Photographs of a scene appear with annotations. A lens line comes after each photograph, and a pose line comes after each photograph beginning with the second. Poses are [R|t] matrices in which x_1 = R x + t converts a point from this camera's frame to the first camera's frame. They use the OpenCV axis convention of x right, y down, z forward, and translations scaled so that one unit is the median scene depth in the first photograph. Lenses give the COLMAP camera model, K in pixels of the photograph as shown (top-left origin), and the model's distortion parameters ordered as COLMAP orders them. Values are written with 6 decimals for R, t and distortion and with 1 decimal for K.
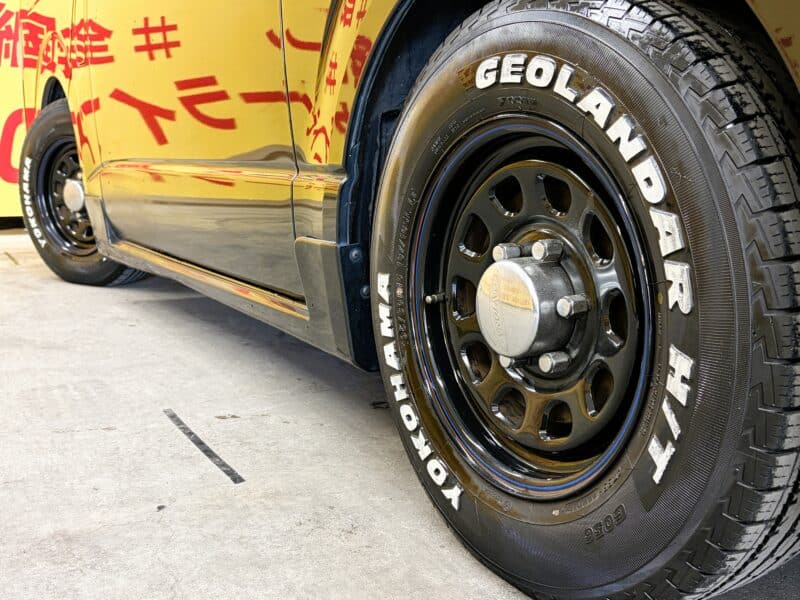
lens RADIAL K [[862.7, 0, 399.8], [0, 862.7, 299.9], [0, 0, 1]] dist [-0.009697, 0.000000]
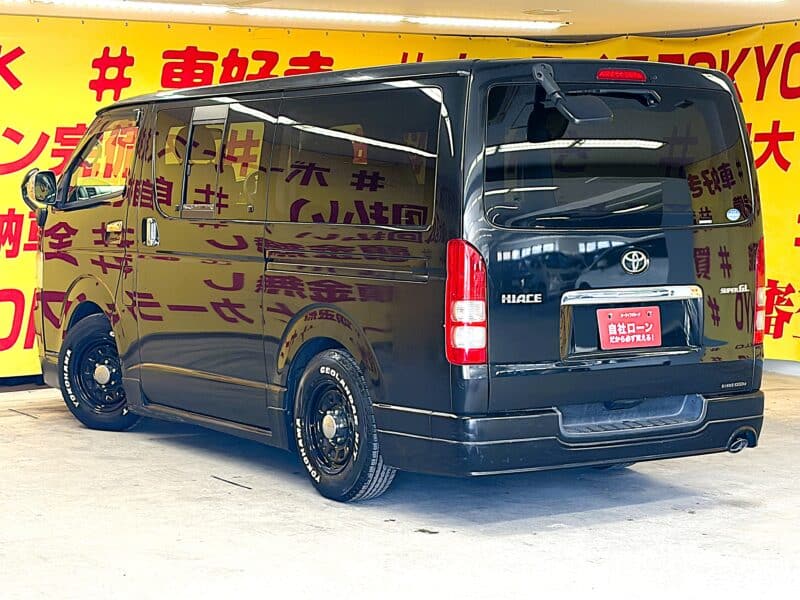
lens RADIAL K [[1772.0, 0, 399.1], [0, 1772.0, 300.3], [0, 0, 1]] dist [0.213516, 0.000000]
pose [[0.999151, -0.013085, 0.039071, 0.127058], [0.016843, 0.995097, -0.097462, 0.221875], [-0.037604, 0.098037, 0.994472, -6.906881]]
